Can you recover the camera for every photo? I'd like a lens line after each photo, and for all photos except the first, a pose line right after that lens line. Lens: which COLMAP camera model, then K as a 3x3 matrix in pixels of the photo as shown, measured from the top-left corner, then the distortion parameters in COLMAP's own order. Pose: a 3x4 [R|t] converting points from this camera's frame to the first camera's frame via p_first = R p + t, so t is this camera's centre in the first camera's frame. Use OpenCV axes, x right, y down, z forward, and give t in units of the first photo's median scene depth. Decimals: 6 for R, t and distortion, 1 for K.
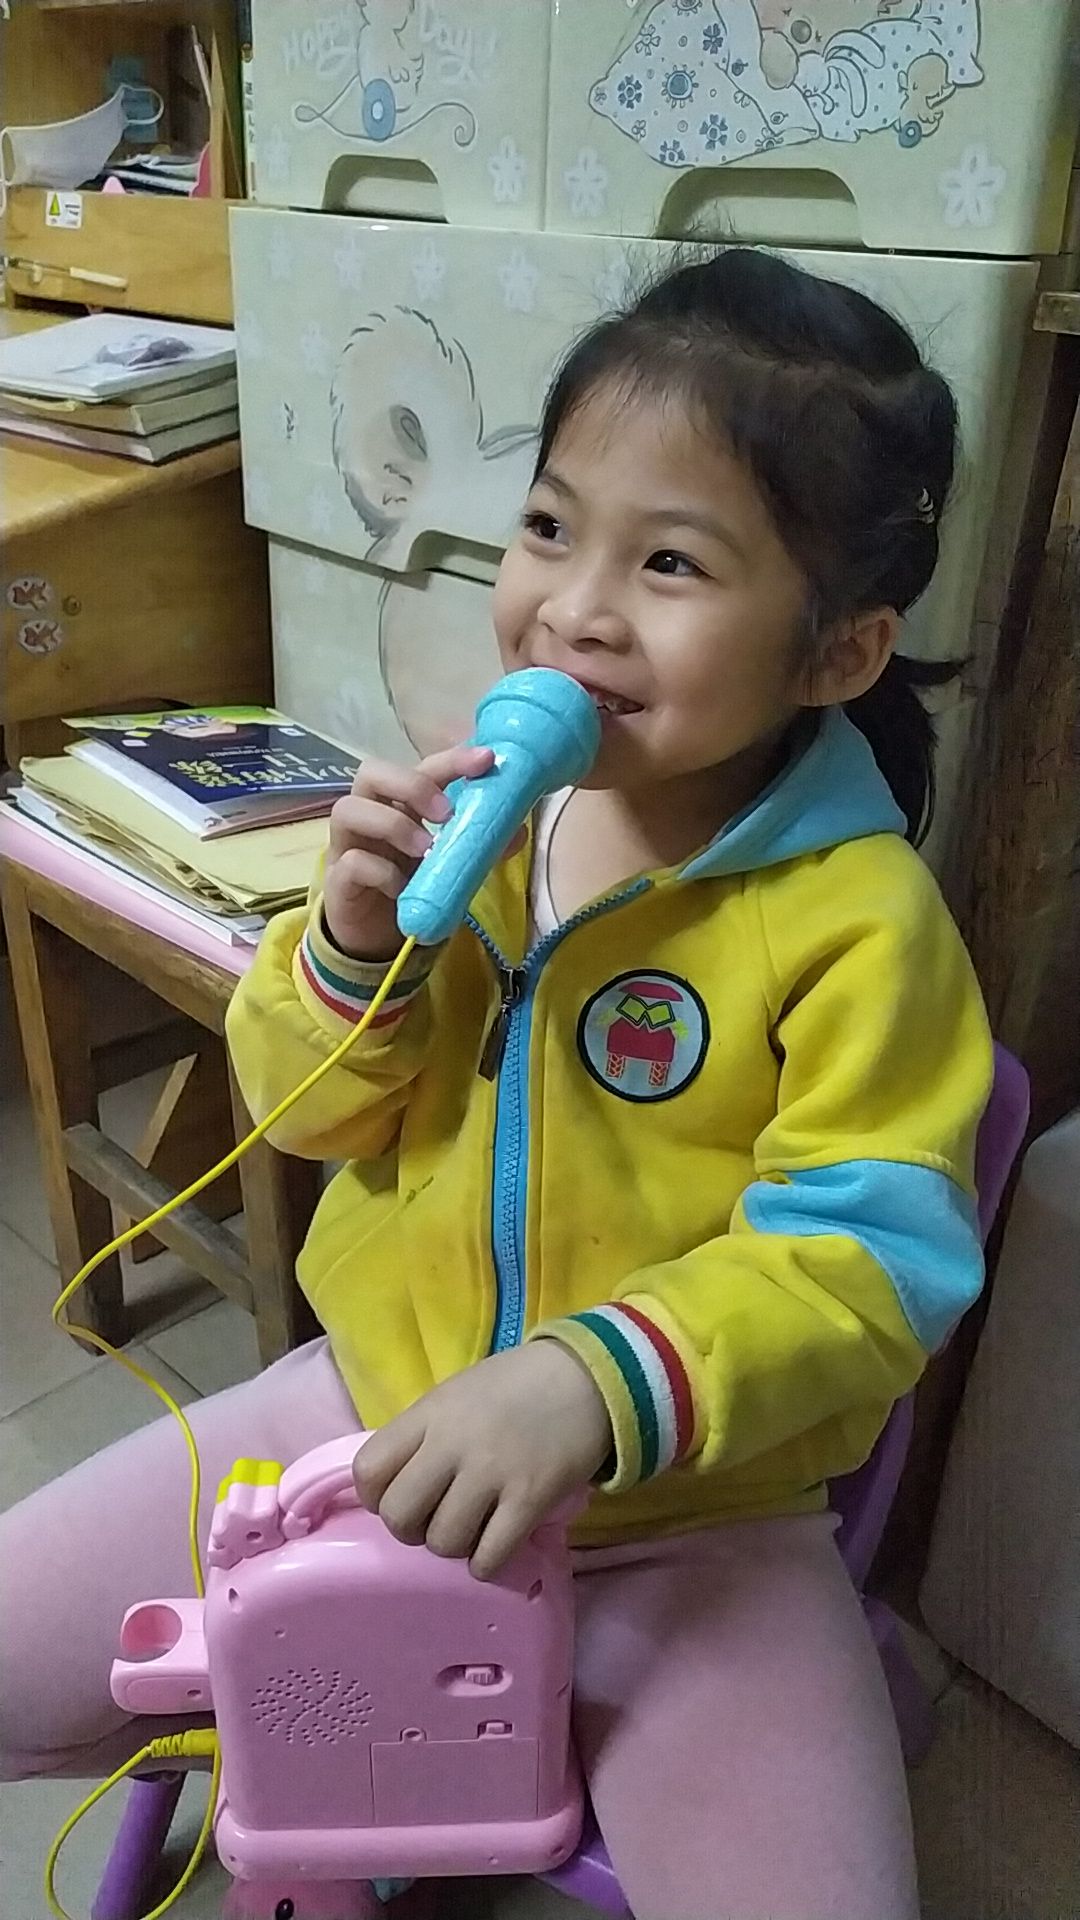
lens RADIAL K [[1443.9, 0, 544.9], [0, 1443.9, 977.7], [0, 0, 1]] dist [0.055266, -0.051344]
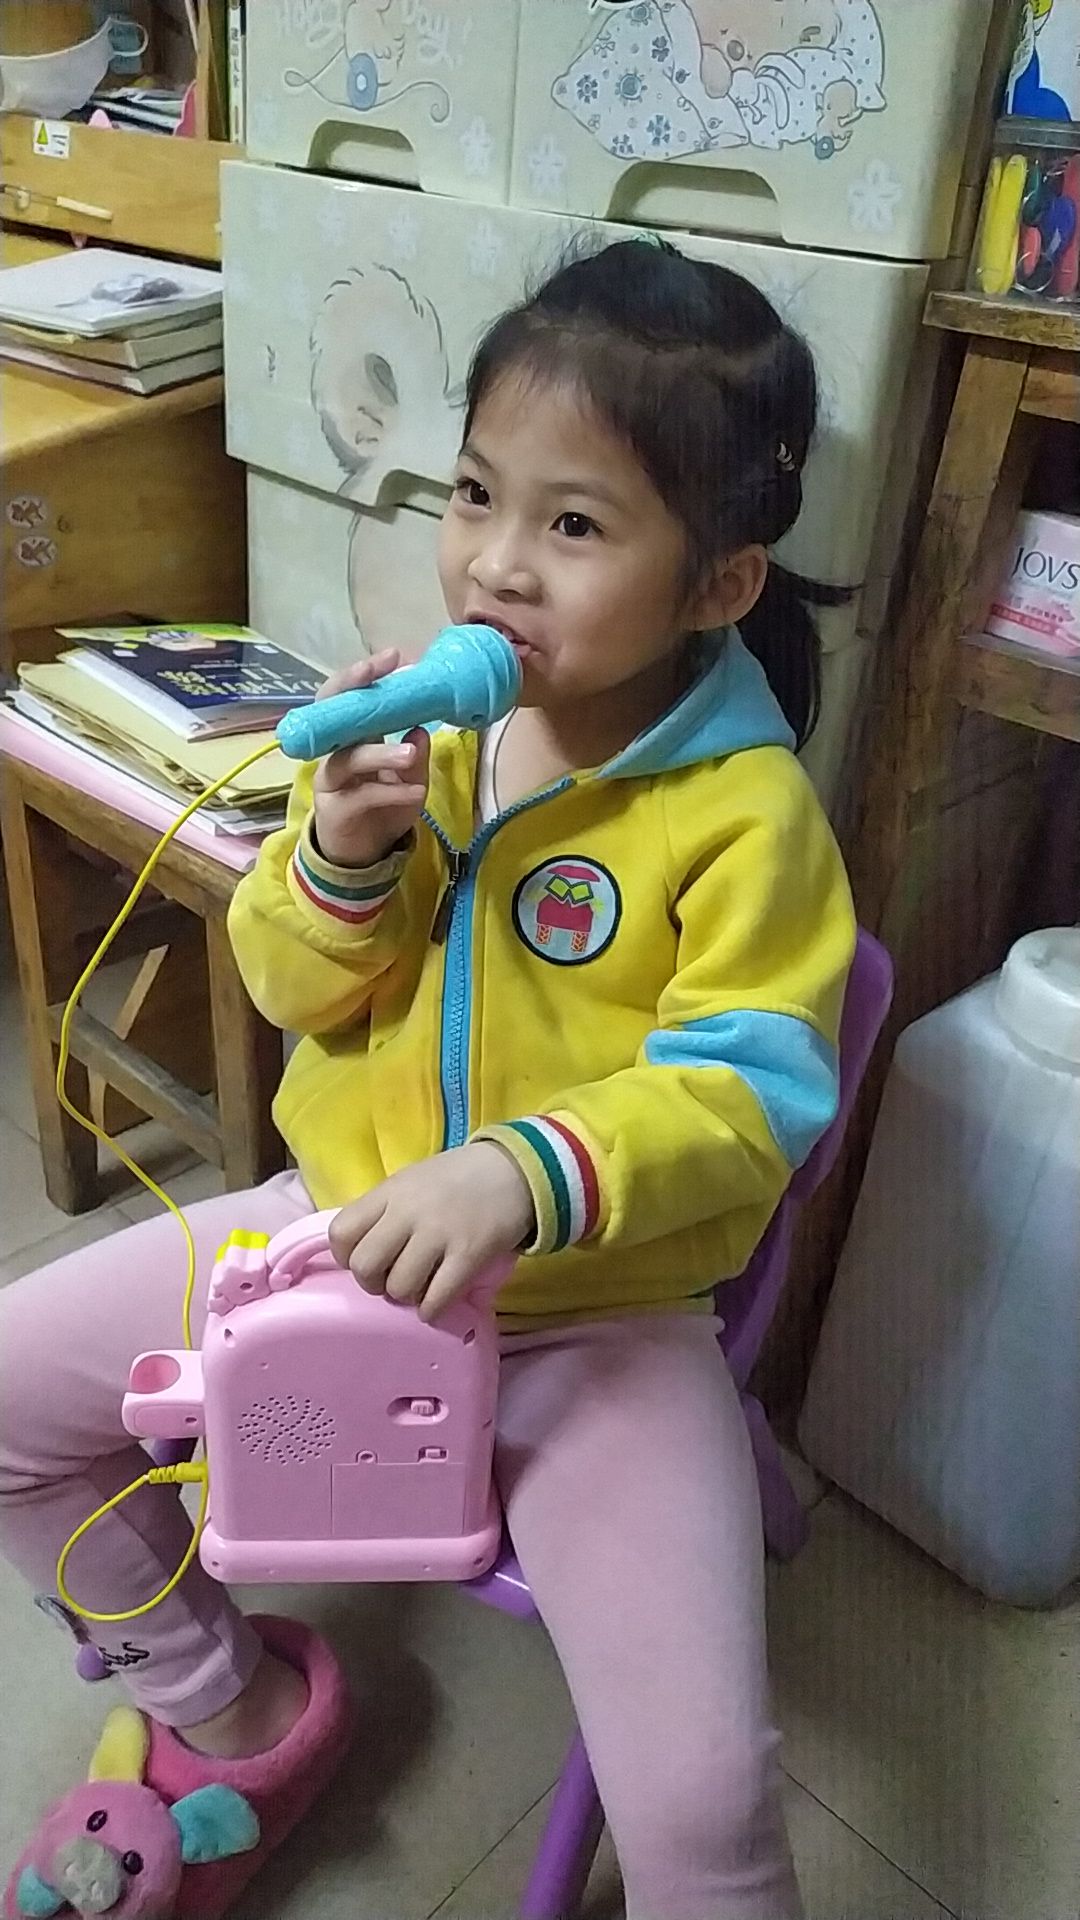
lens RADIAL K [[1443.9, 0, 544.9], [0, 1443.9, 977.7], [0, 0, 1]] dist [0.055266, -0.051344]
pose [[0.998842, 0.028818, 0.038532, 0.001069], [-0.030447, 0.998638, 0.042374, 0.029049], [-0.037259, -0.043498, 0.998359, -0.129700]]
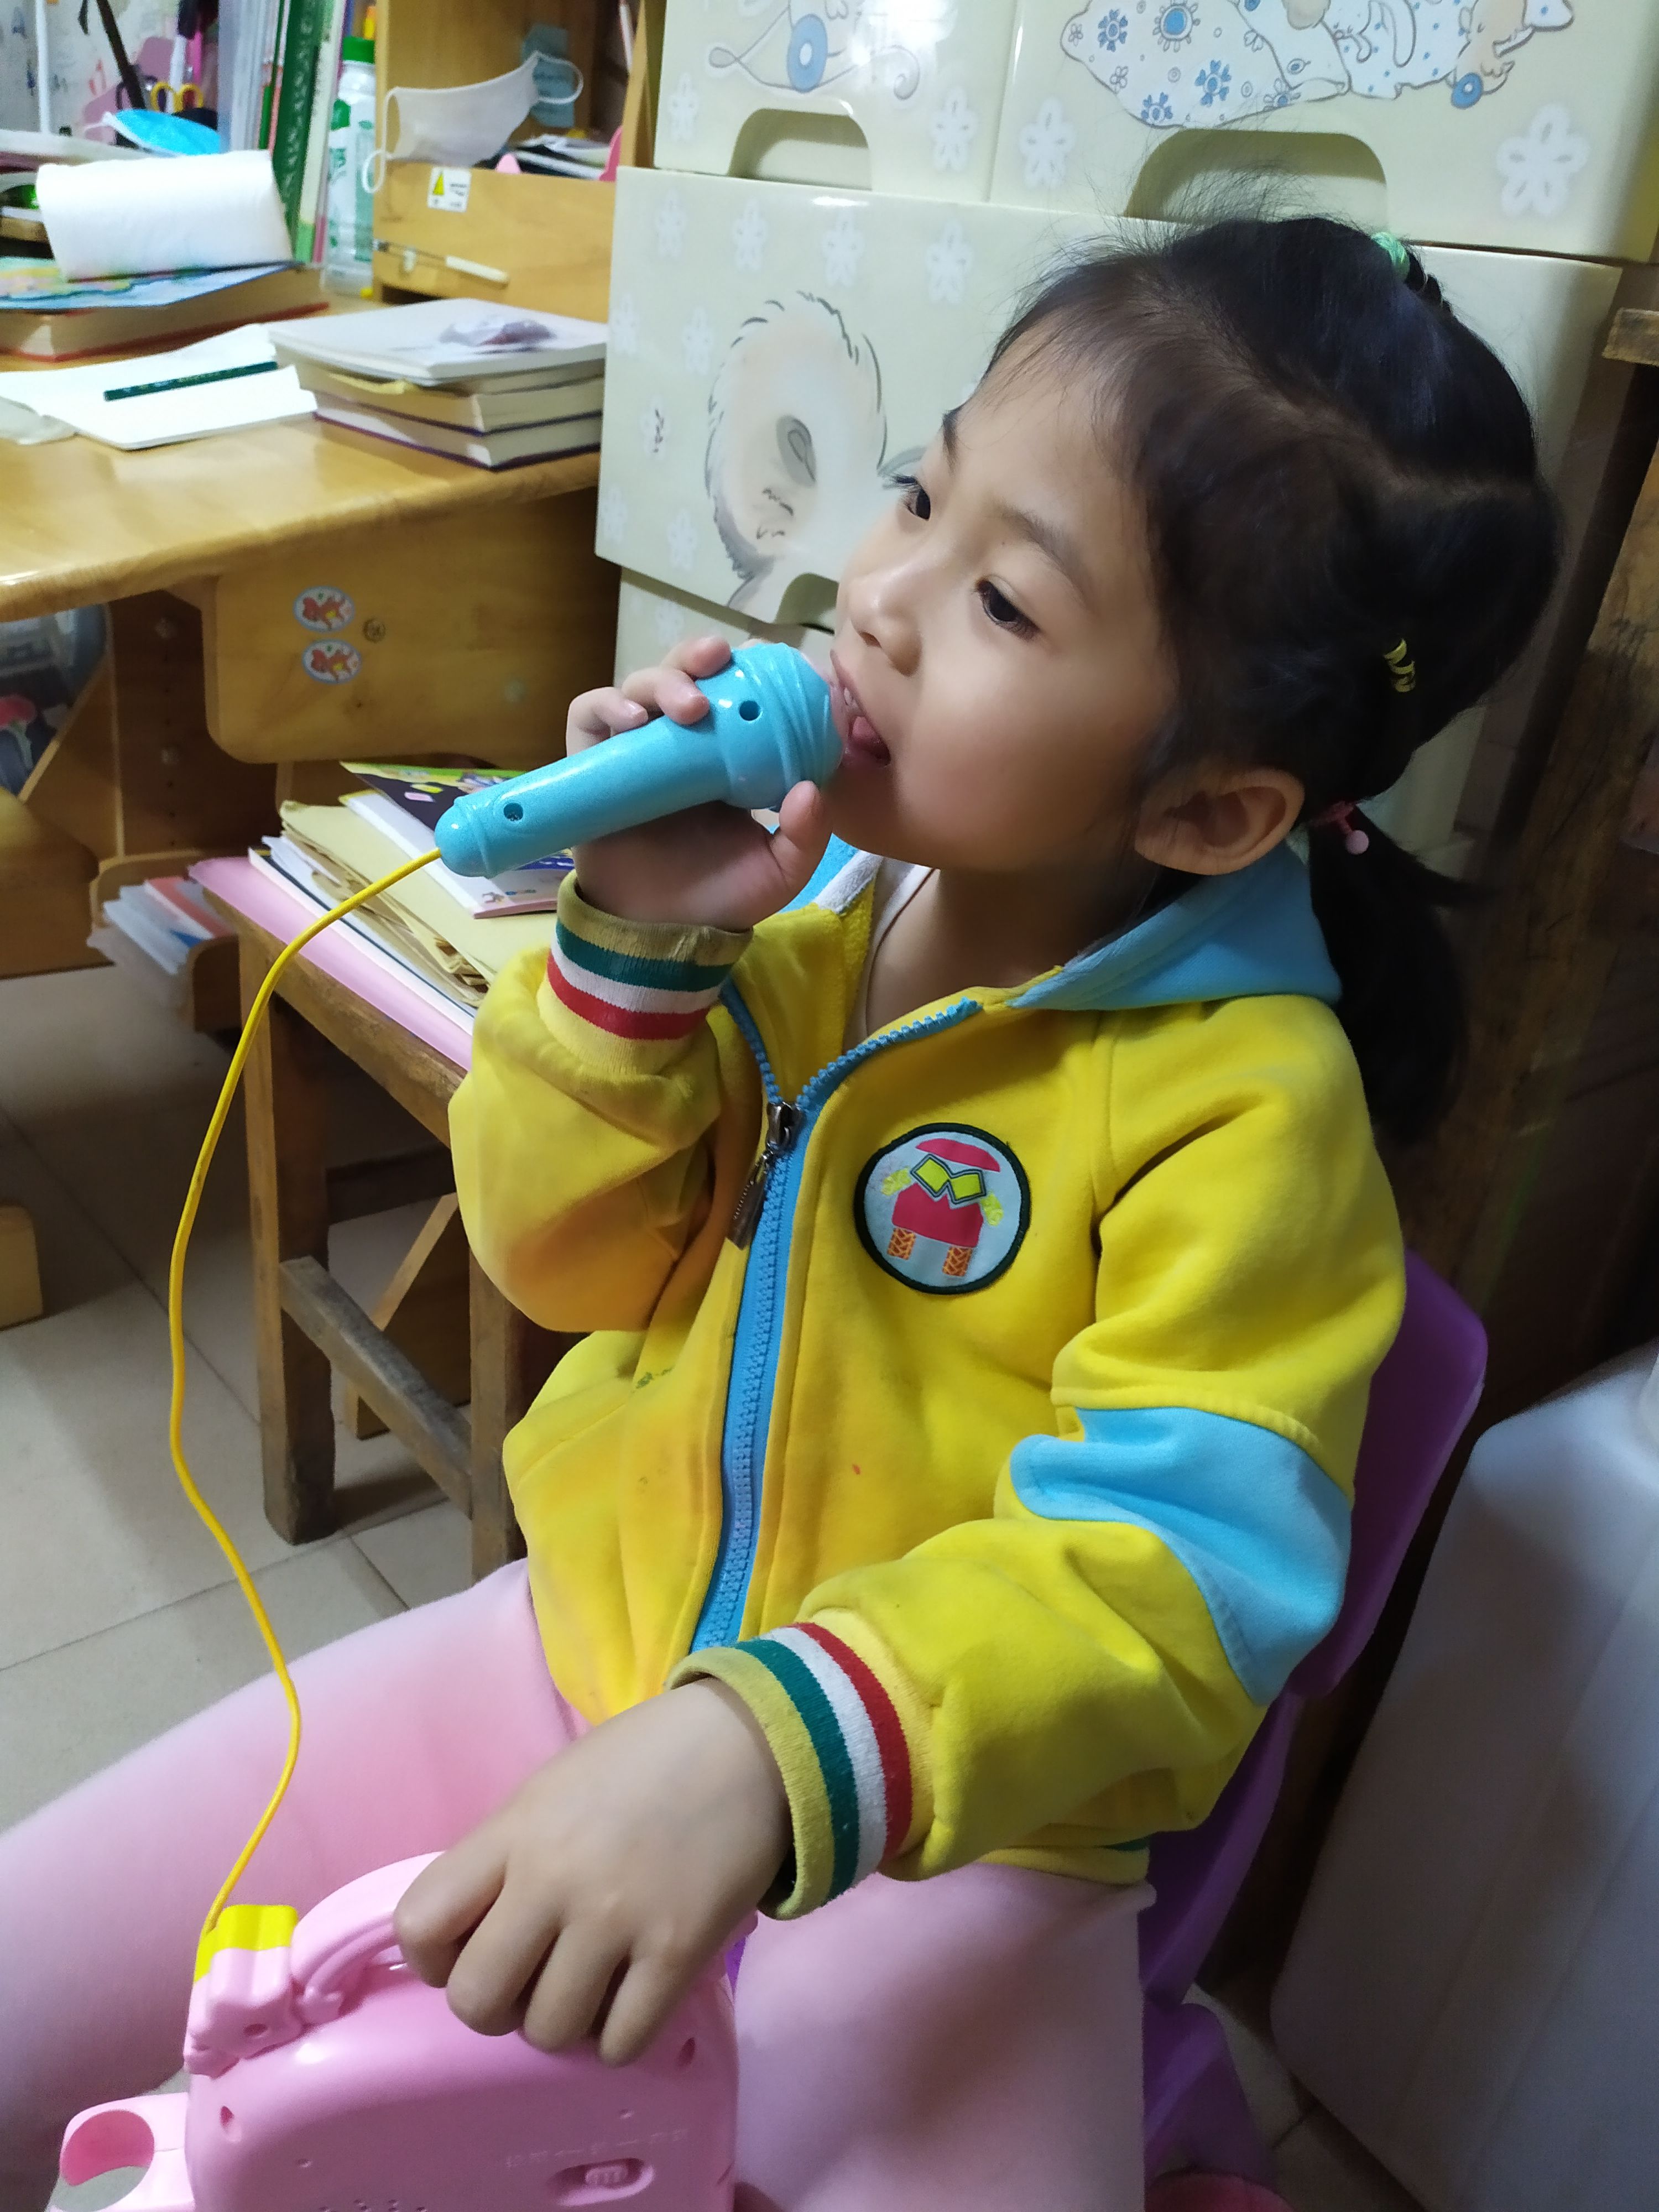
lens RADIAL K [[1692.9, 0, 830.9], [0, 1692.9, 1119.7], [0, 0, 1]] dist [0.025798, -0.004836]
pose [[0.990494, 0.121178, -0.065089, 0.030878], [-0.123345, 0.991900, -0.030353, 0.018728], [0.060883, 0.038093, 0.997418, 0.075510]]
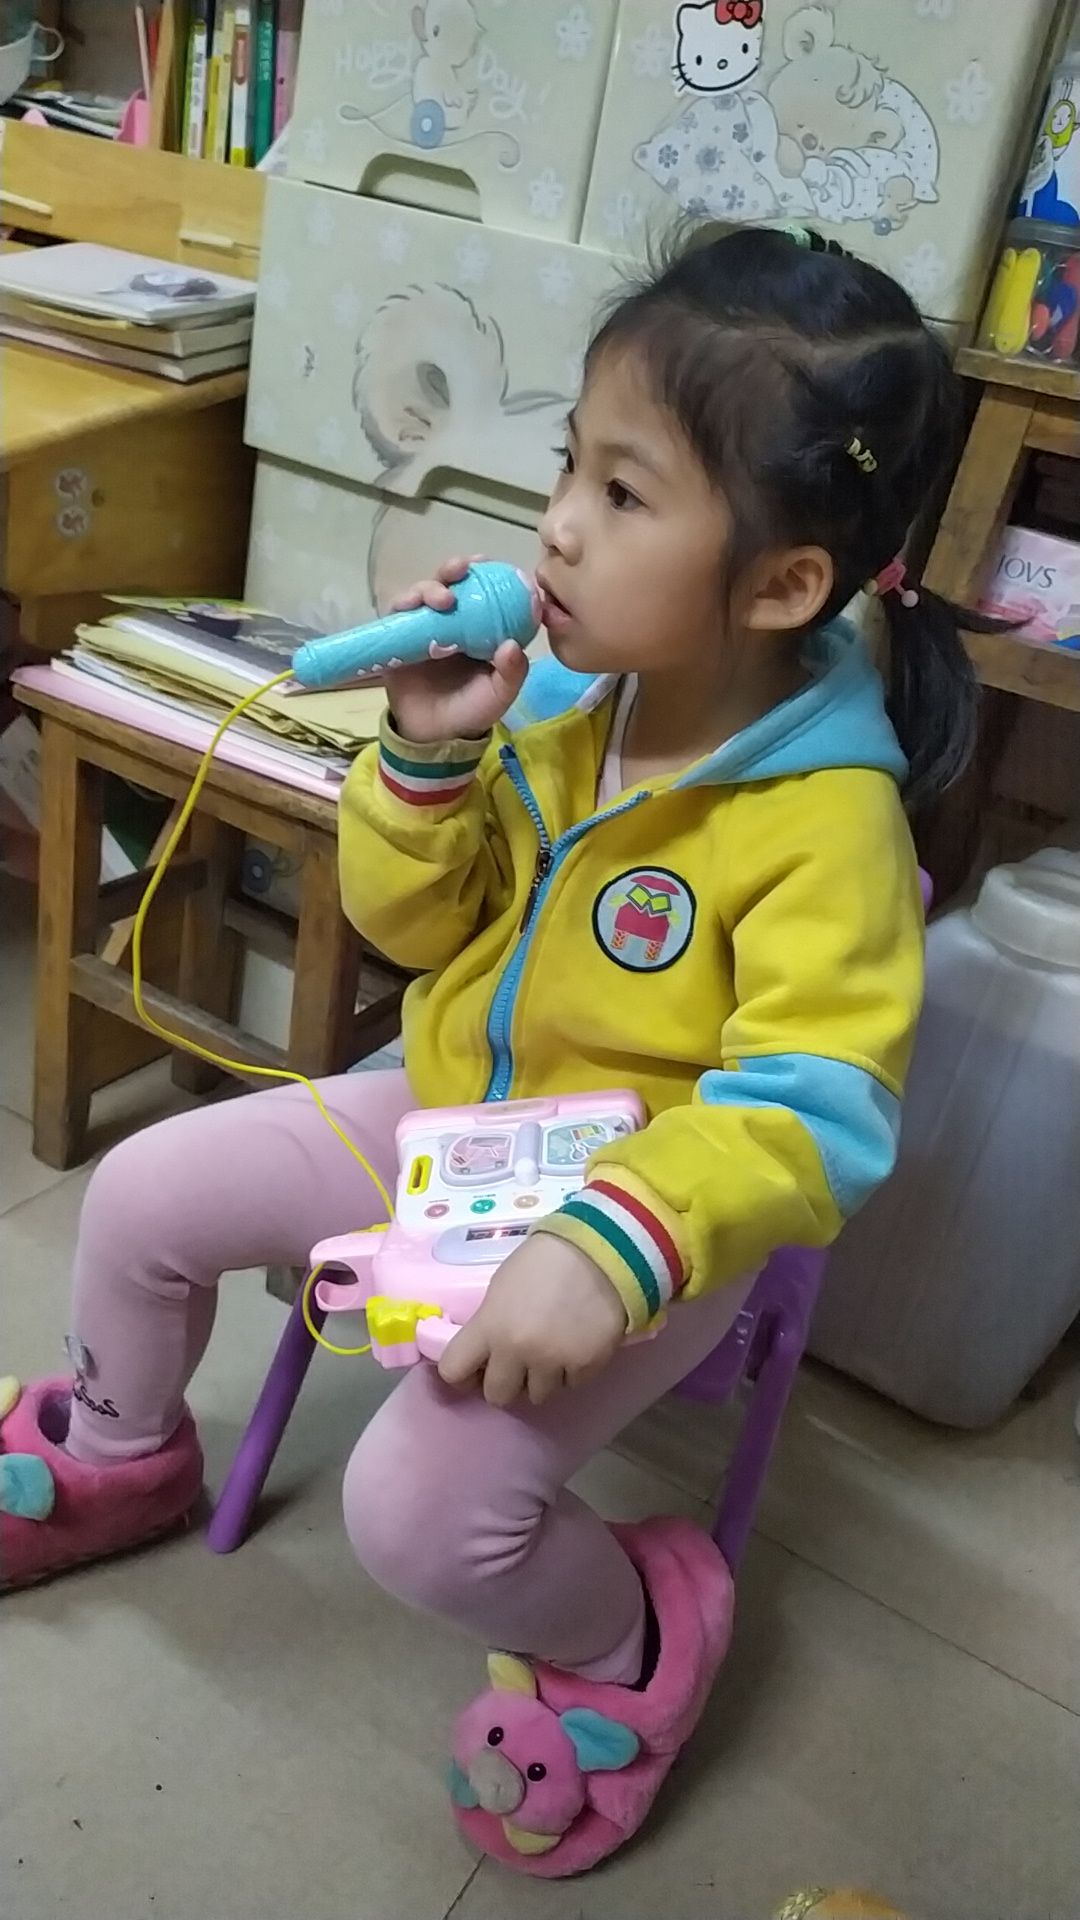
lens RADIAL K [[1443.9, 0, 544.9], [0, 1443.9, 977.7], [0, 0, 1]] dist [0.055266, -0.051344]
pose [[0.962815, 0.014472, 0.269773, -0.327420], [-0.017533, 0.999806, 0.008940, 0.120327], [-0.269591, -0.013337, 0.962883, -0.233985]]
